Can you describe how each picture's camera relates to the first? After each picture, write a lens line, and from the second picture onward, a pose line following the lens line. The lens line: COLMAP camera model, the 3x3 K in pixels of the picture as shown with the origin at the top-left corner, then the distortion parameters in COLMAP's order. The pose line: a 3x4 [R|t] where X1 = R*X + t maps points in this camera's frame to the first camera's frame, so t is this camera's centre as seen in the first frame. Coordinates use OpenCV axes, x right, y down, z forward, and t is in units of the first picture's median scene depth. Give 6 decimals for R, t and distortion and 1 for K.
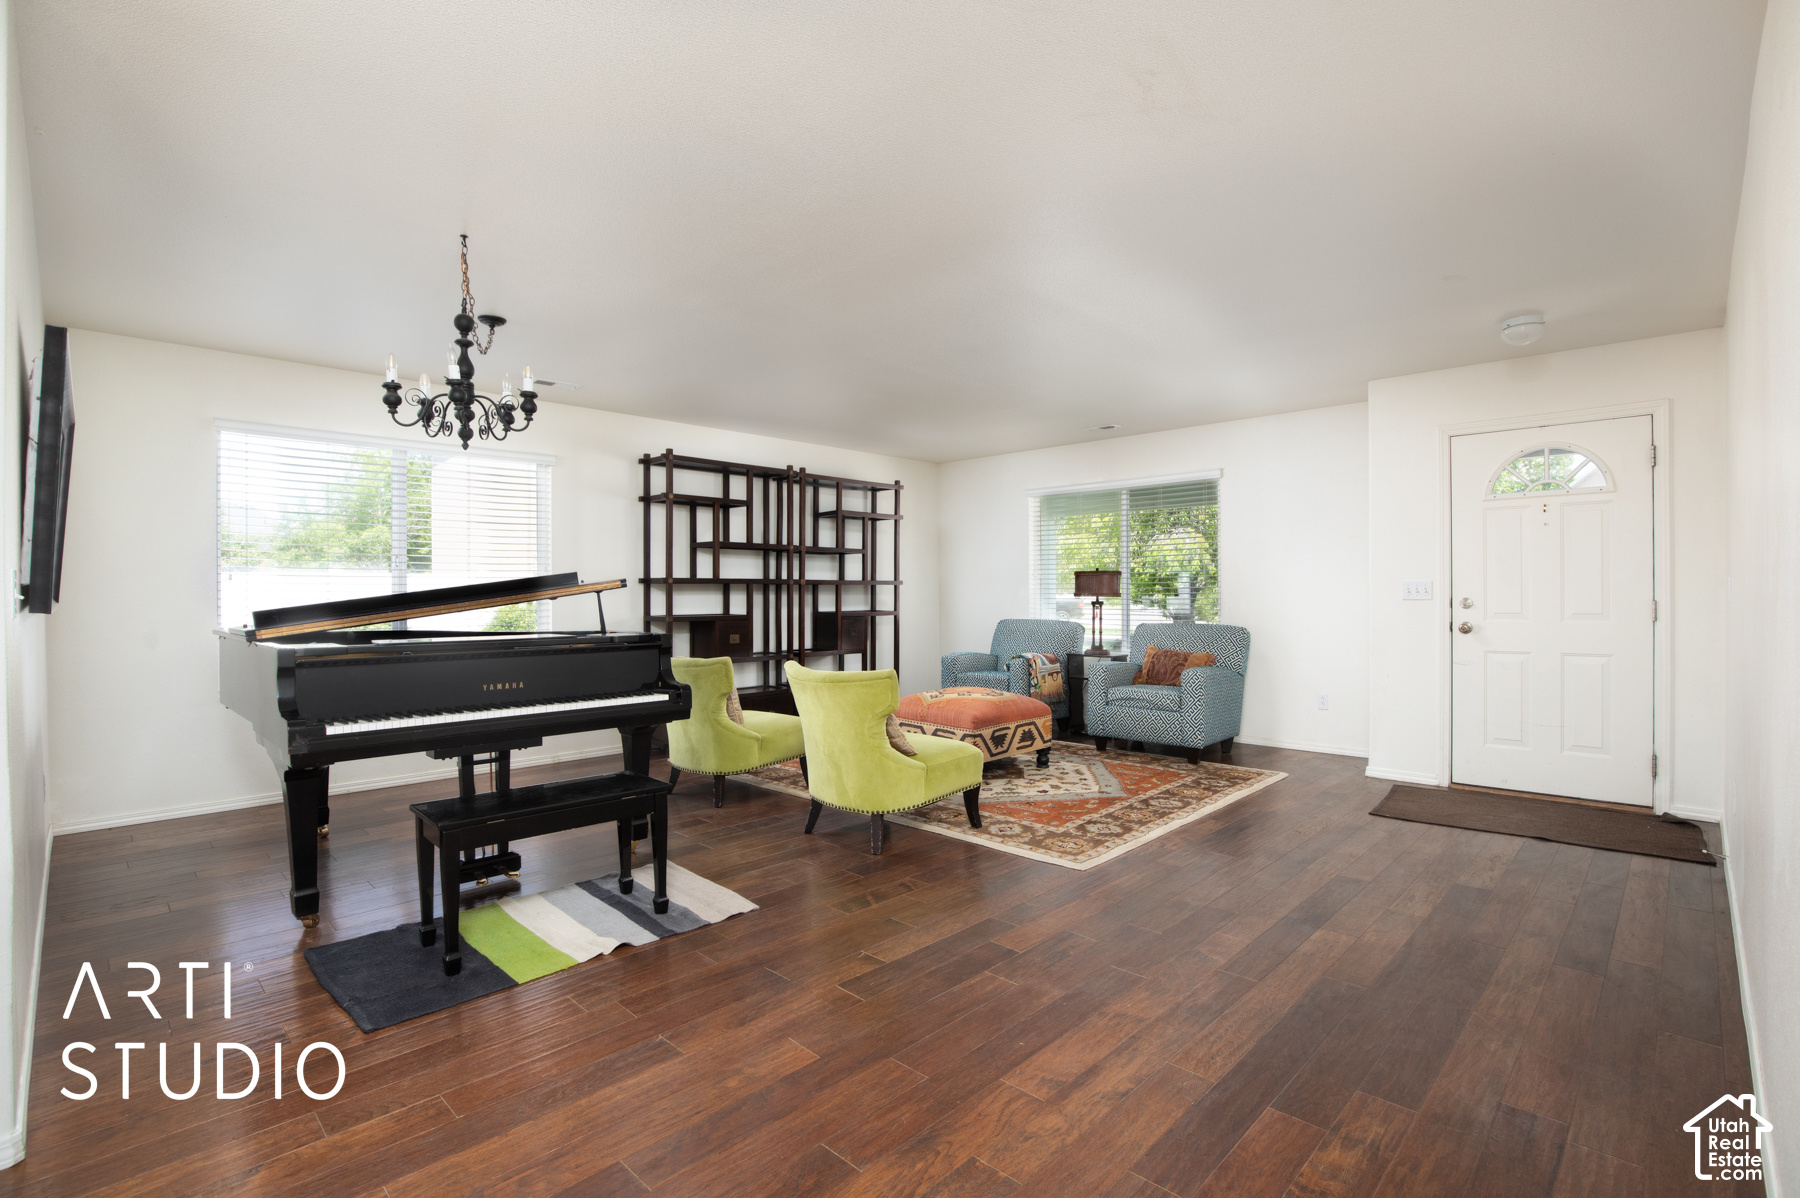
lens RADIAL K [[829.4, 0, 900.0], [0, 829.4, 599.0], [0, 0, 1]] dist [-0.026895, -0.000070]
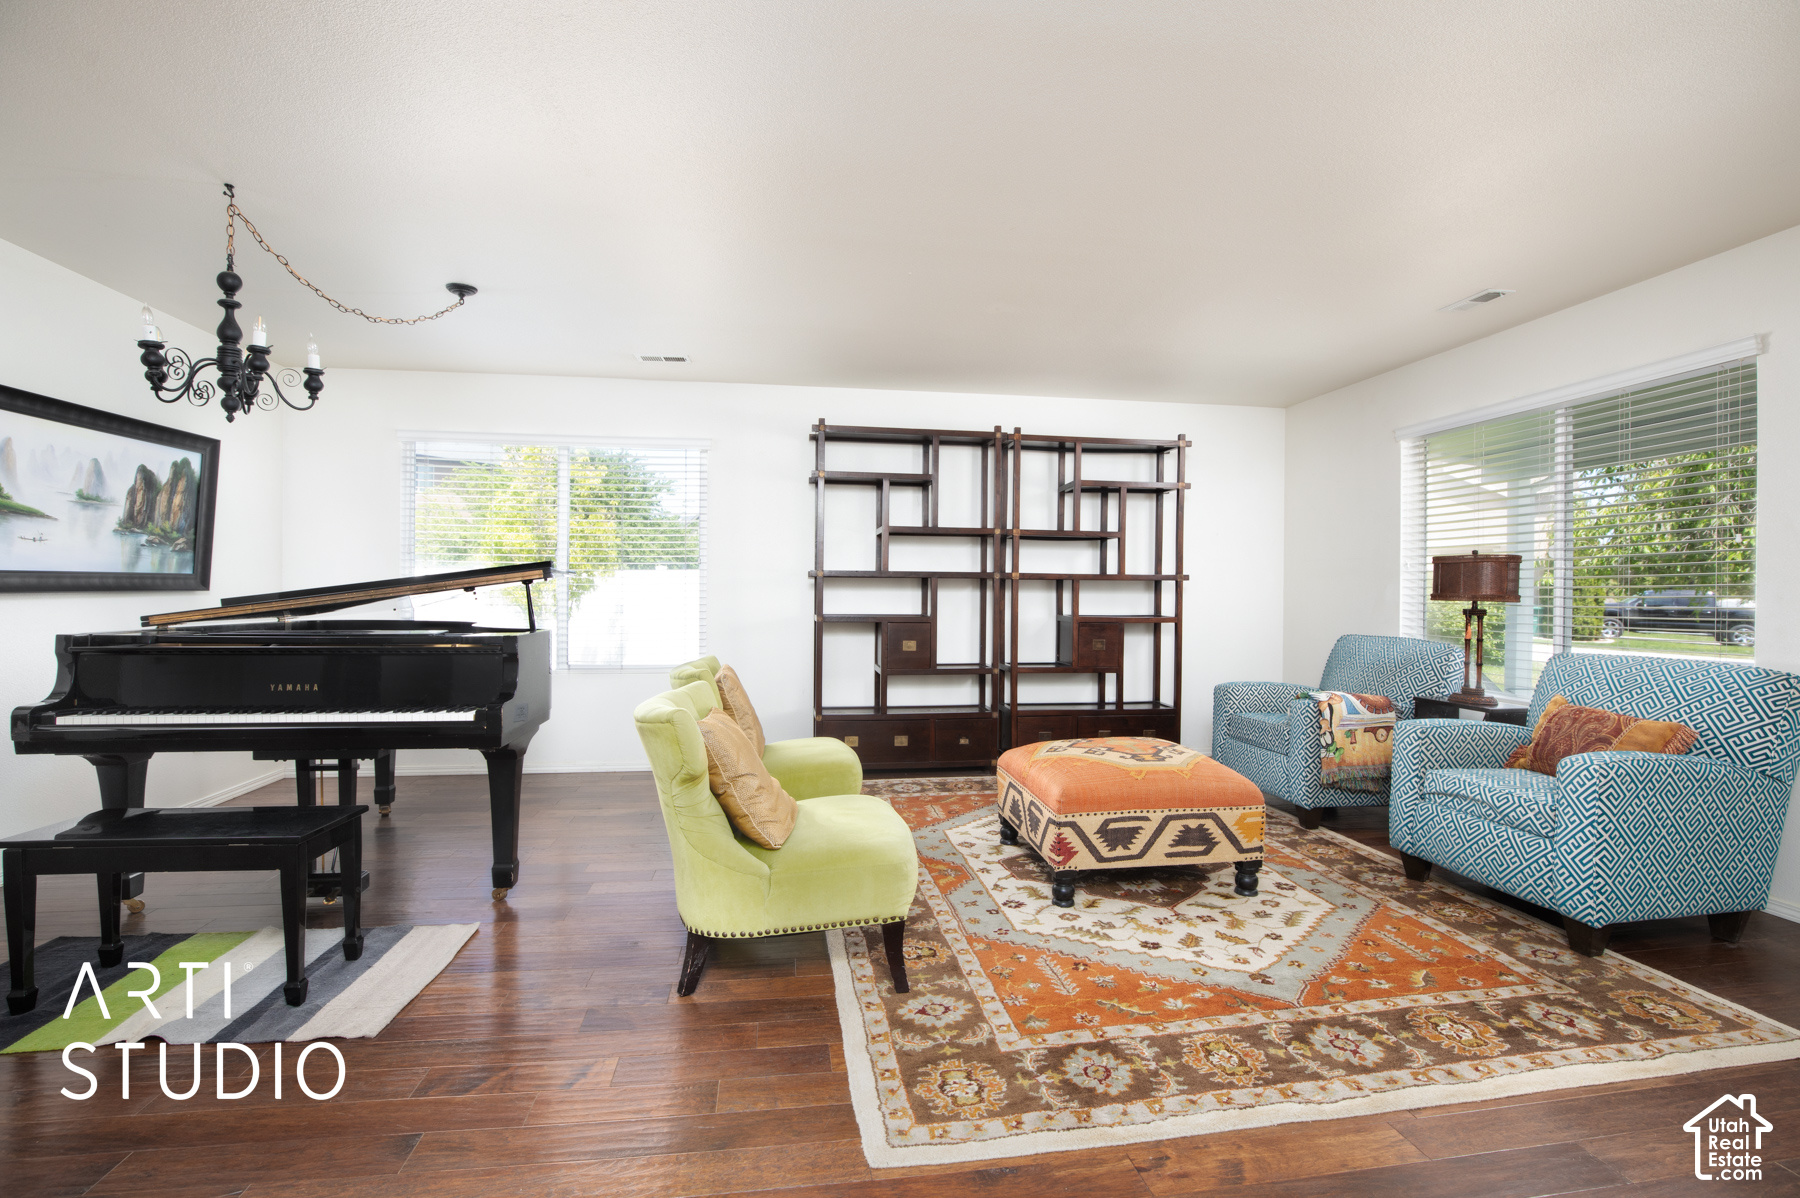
lens RADIAL K [[829.4, 0, 900.0], [0, 829.4, 599.0], [0, 0, 1]] dist [-0.026895, -0.000070]
pose [[0.800414, 0.014144, -0.599281, 0.325731], [-0.014643, 0.999885, 0.004041, -0.001051], [0.599269, 0.005540, 0.800528, 0.400165]]
